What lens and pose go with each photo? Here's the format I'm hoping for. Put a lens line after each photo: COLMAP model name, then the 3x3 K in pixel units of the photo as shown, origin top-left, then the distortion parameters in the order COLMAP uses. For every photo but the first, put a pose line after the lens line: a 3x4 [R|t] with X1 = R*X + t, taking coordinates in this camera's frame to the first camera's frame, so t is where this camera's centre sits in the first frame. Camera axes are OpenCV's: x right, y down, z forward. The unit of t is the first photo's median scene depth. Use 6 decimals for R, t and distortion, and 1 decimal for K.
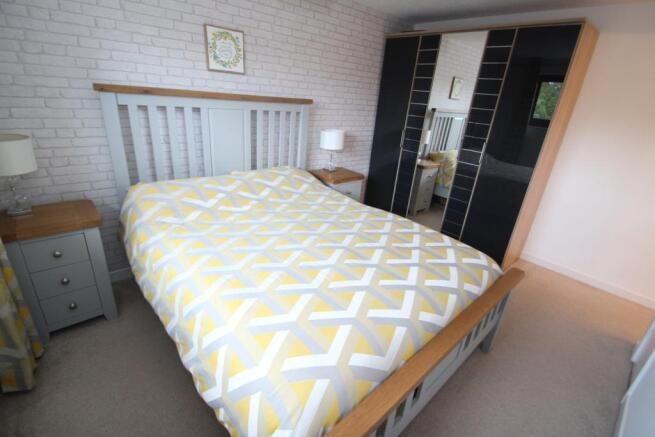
lens RADIAL K [[302.3, 0, 331.4], [0, 302.3, 218.3], [0, 0, 1]] dist [0.021302, -0.023044]
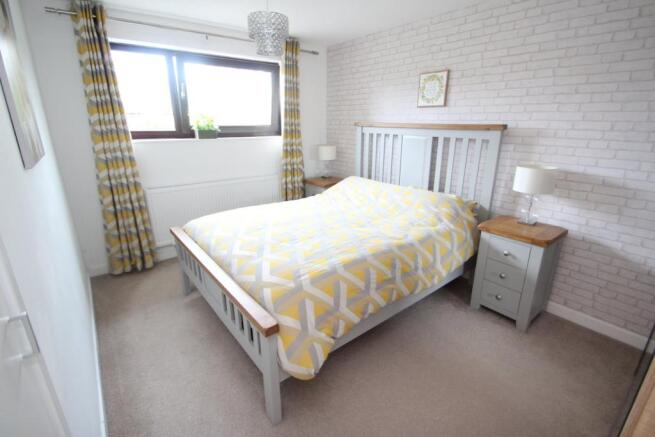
lens RADIAL K [[302.3, 0, 331.4], [0, 302.3, 218.3], [0, 0, 1]] dist [0.021302, -0.023044]
pose [[-0.061688, 0.234061, -0.970263, 0.959046], [-0.380458, 0.893205, 0.239661, -0.224850], [0.922739, 0.383928, 0.033951, 0.768643]]
